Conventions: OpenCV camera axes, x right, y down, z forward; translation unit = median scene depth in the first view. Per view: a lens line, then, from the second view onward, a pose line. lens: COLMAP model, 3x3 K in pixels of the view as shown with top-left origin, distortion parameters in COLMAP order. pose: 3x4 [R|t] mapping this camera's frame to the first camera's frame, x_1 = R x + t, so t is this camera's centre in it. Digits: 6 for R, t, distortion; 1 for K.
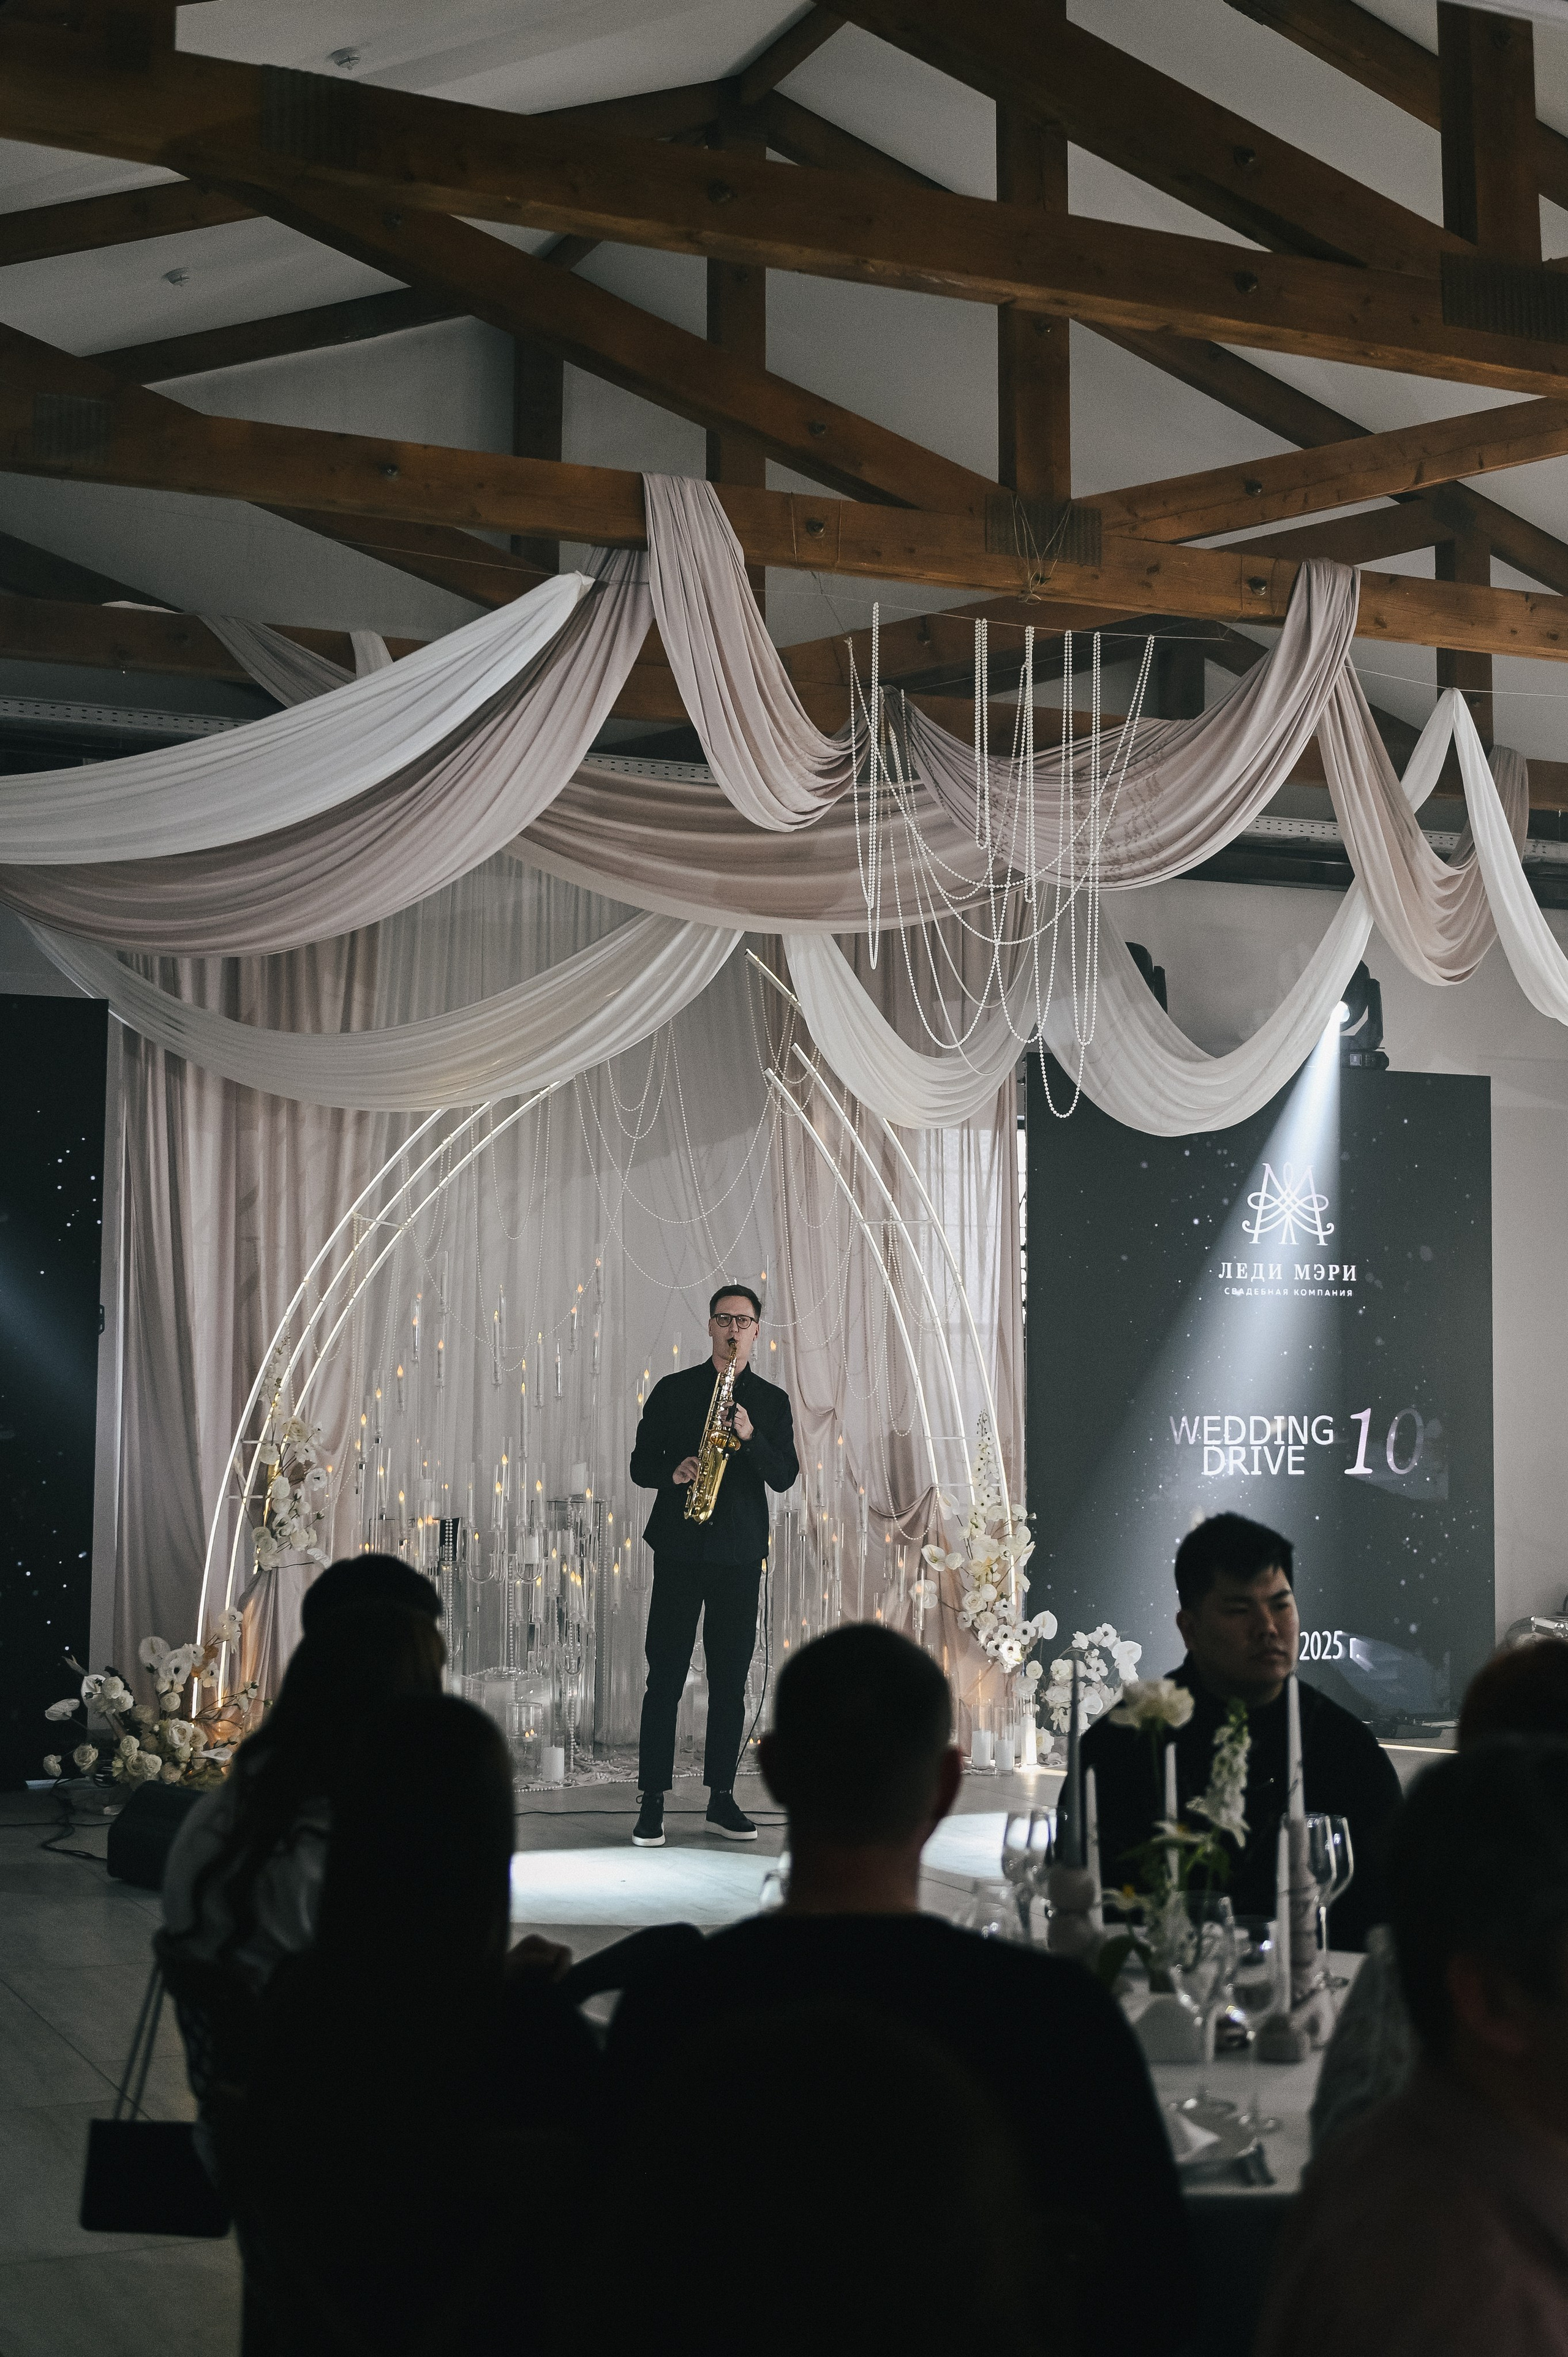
lens RADIAL K [[2948.6, 0, 705.5], [0, 2948.6, 1092.2], [0, 0, 1]] dist [0.003814, 0.000000]
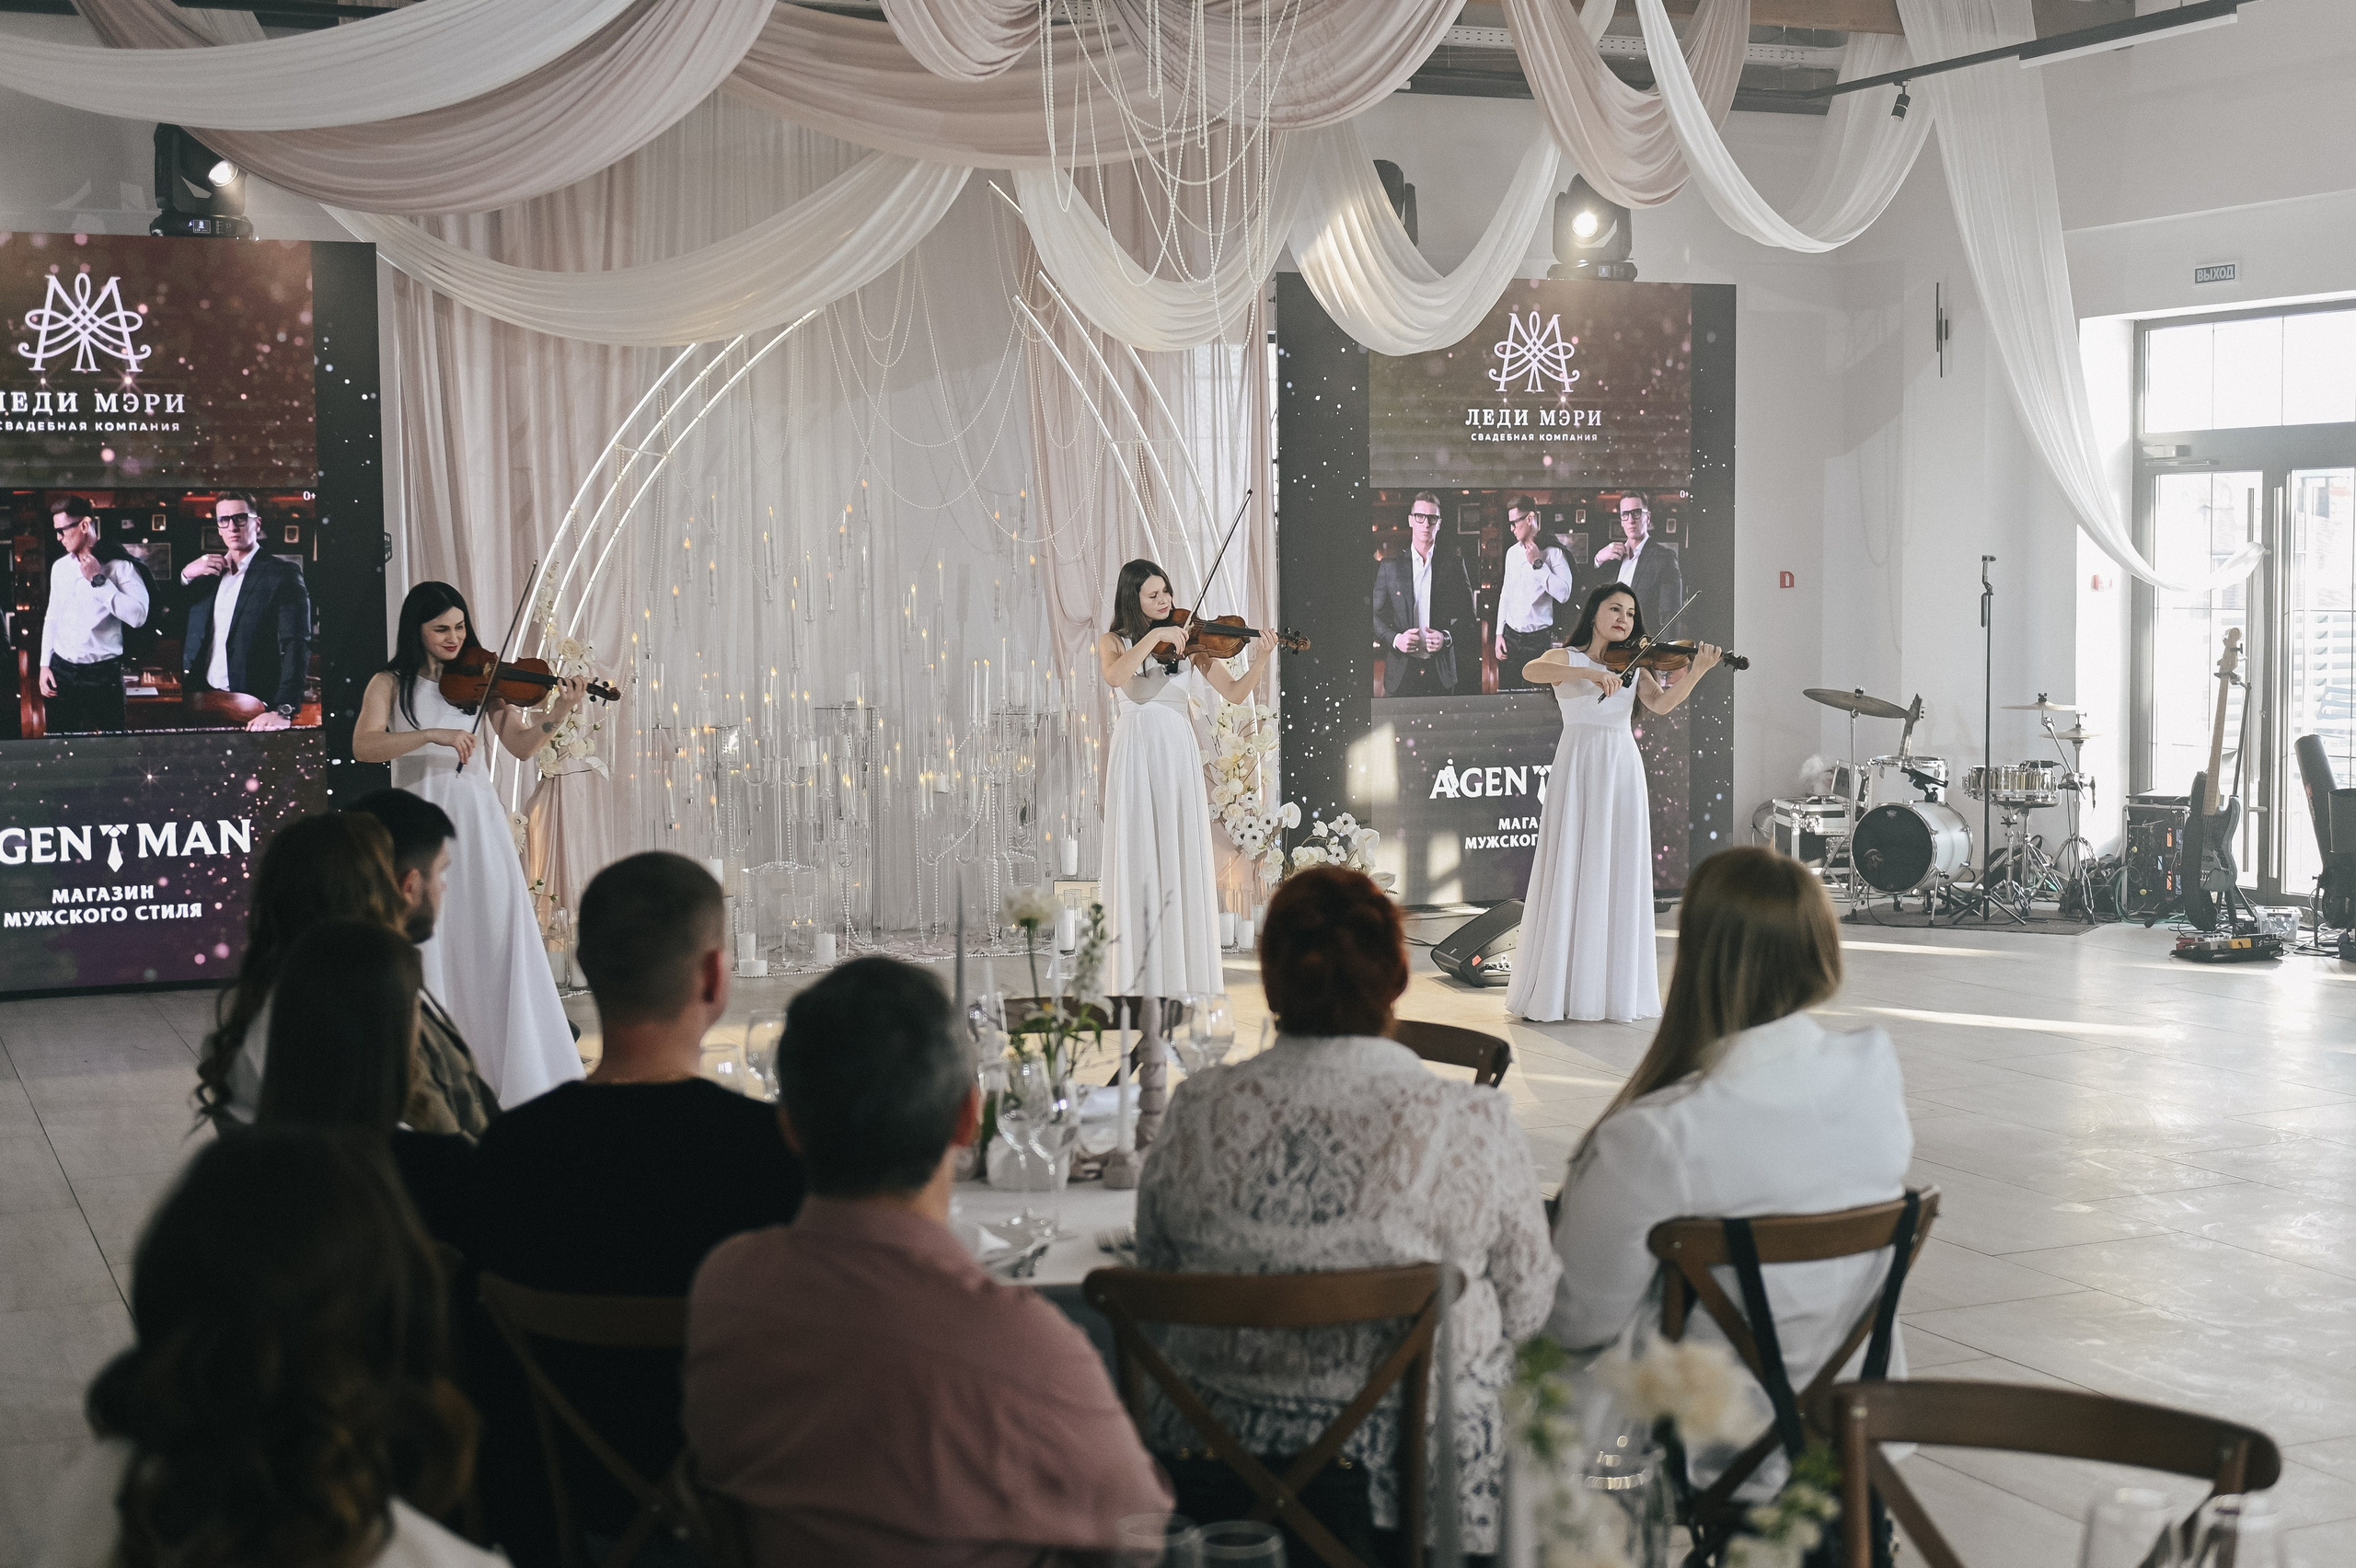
lens RADIAL K [[2947.3, 0, 1090.9], [0, 2947.3, 757.1], [0, 0, 1]] dist [0.003814, 0.000000]
pose [[0.999752, -0.015624, -0.015845, 0.064089], [0.017979, 0.986719, 0.161441, -0.015504], [0.013112, -0.161686, 0.986755, -0.058755]]
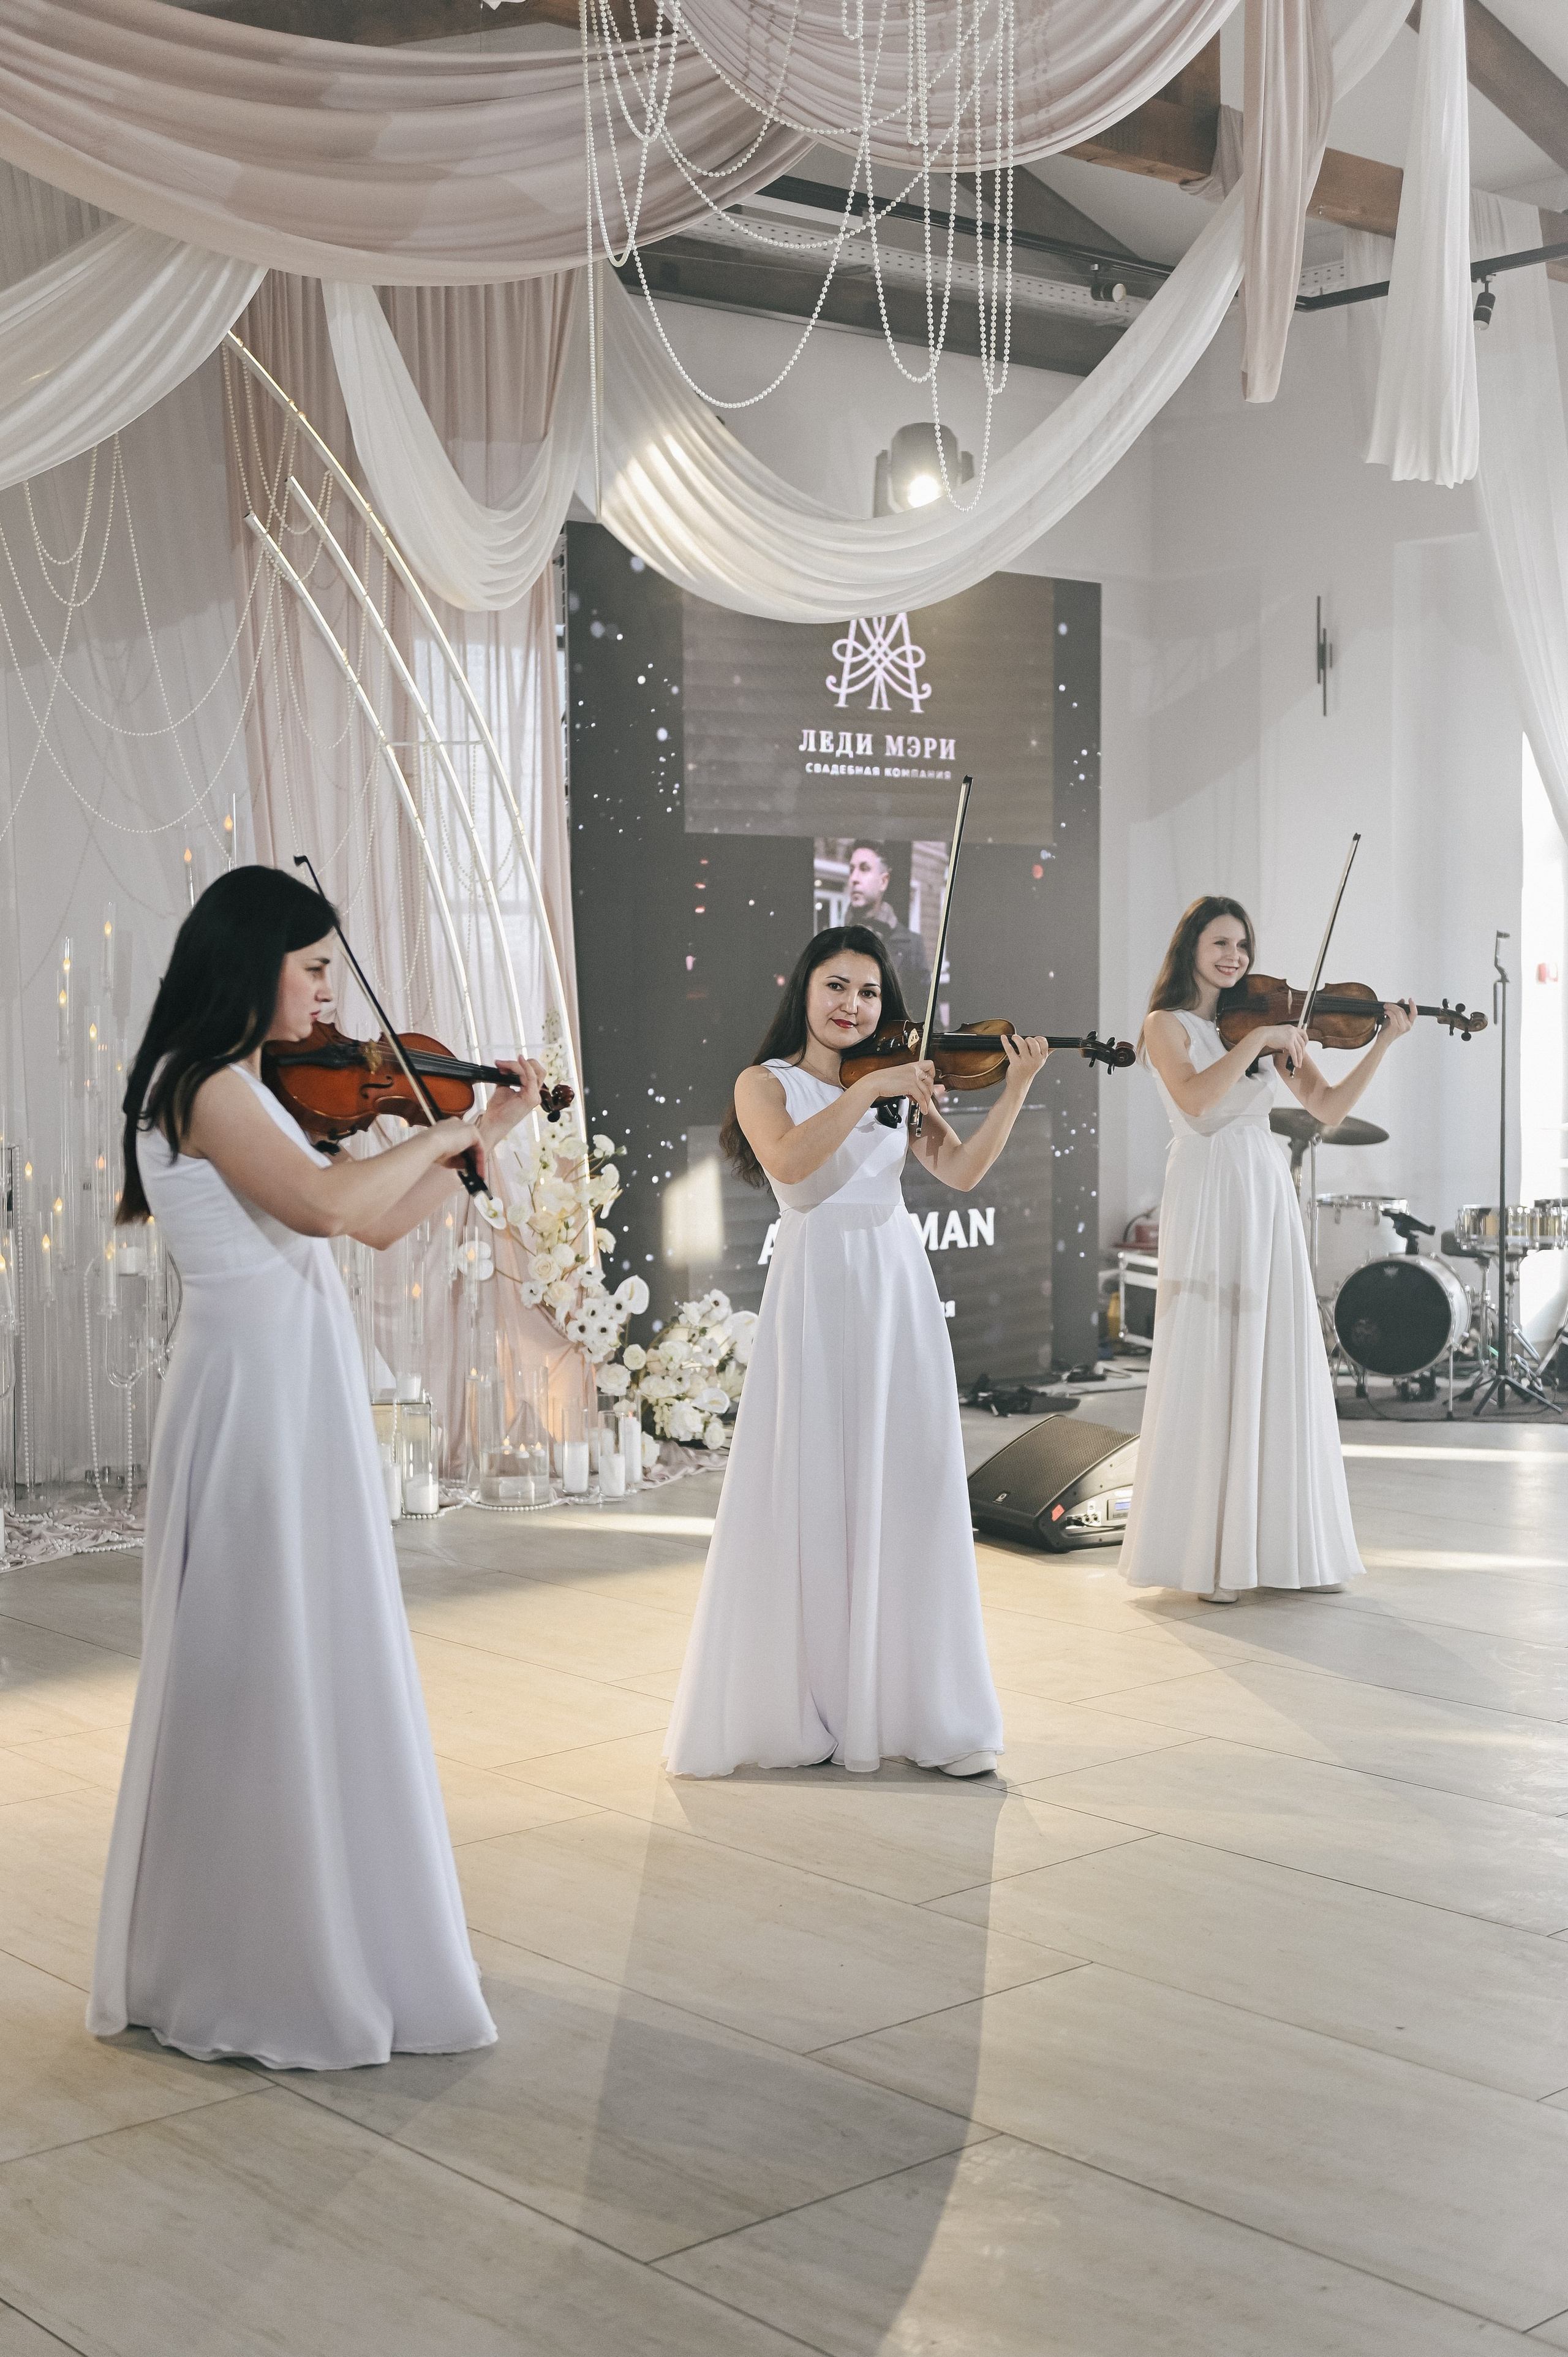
lens RADIAL K [[2967.2, 0, 742.7], [0, 2967.2, 1195.9], [0, 0, 1]] dist [0.015949, 0.000000]
pose [[0.956853, -0.031865, 0.288819, -0.077605], [-0.015196, 0.987121, 0.159250, 0.038678], [-0.290174, -0.156767, 0.944046, 0.307458]]
